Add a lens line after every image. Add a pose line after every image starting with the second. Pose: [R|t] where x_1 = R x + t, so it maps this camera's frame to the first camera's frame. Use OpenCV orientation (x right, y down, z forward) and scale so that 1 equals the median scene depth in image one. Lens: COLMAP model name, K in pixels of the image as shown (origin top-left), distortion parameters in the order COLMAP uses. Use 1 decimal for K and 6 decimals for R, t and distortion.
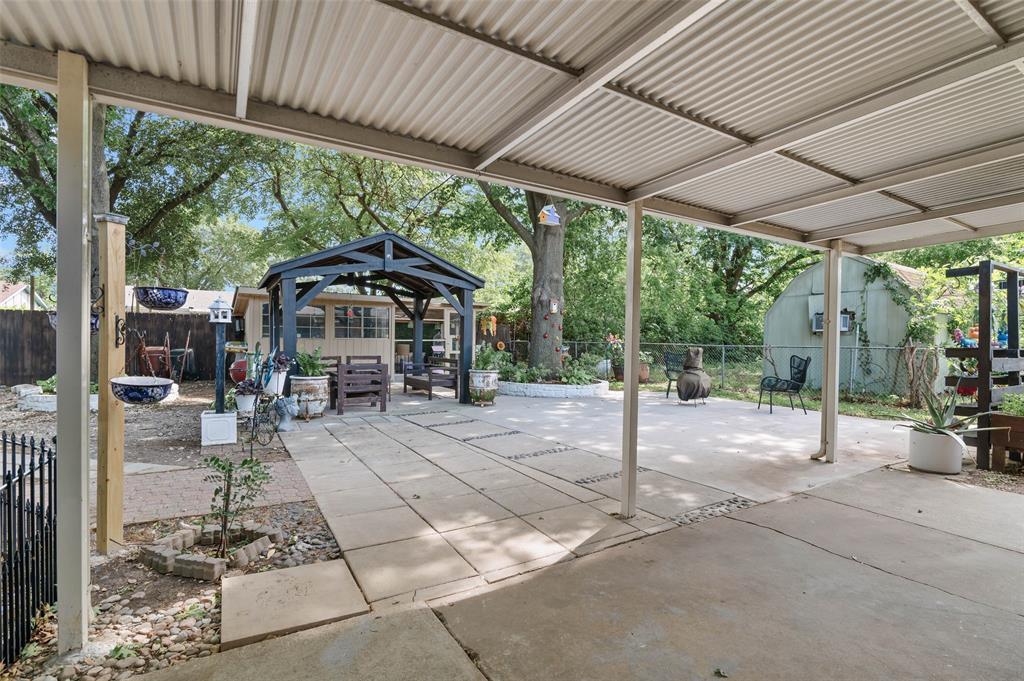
lens RADIAL K [[473.9, 0, 519.4], [0, 473.9, 348.1], [0, 0, 1]] dist [-0.009708, 0.001444]
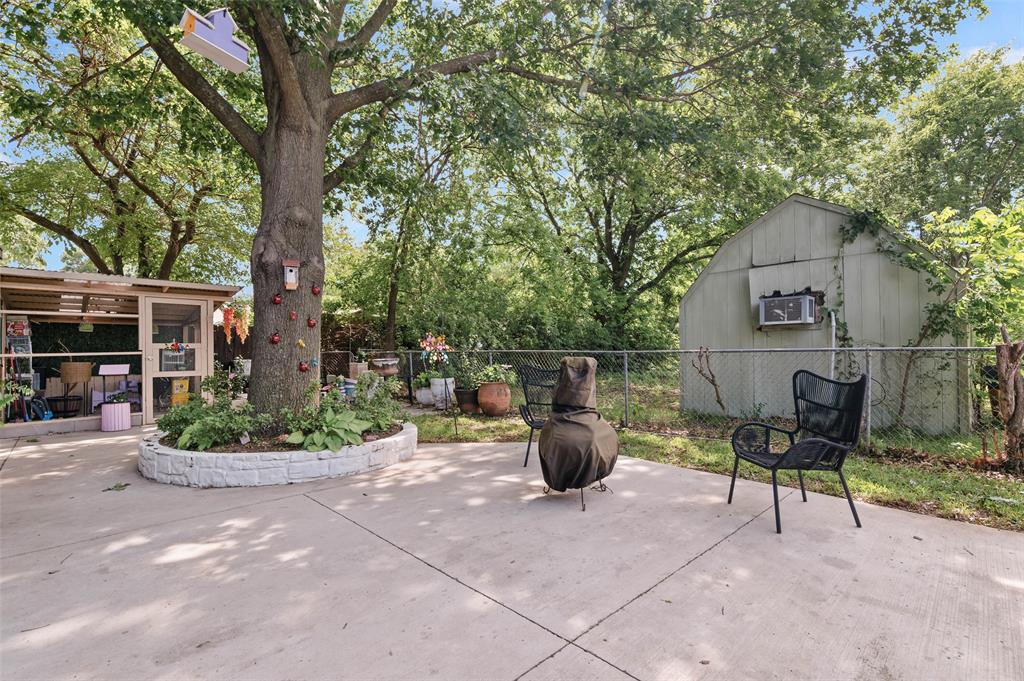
lens RADIAL K [[473.9, 0, 511.2], [0, 473.9, 345.9], [0, 0, 1]] dist [-0.009708, 0.001444]
pose [[0.977796, -0.019375, 0.208661, 0.286506], [0.024667, 0.999436, -0.022788, -0.003761], [-0.208101, 0.027429, 0.977723, 0.764394]]
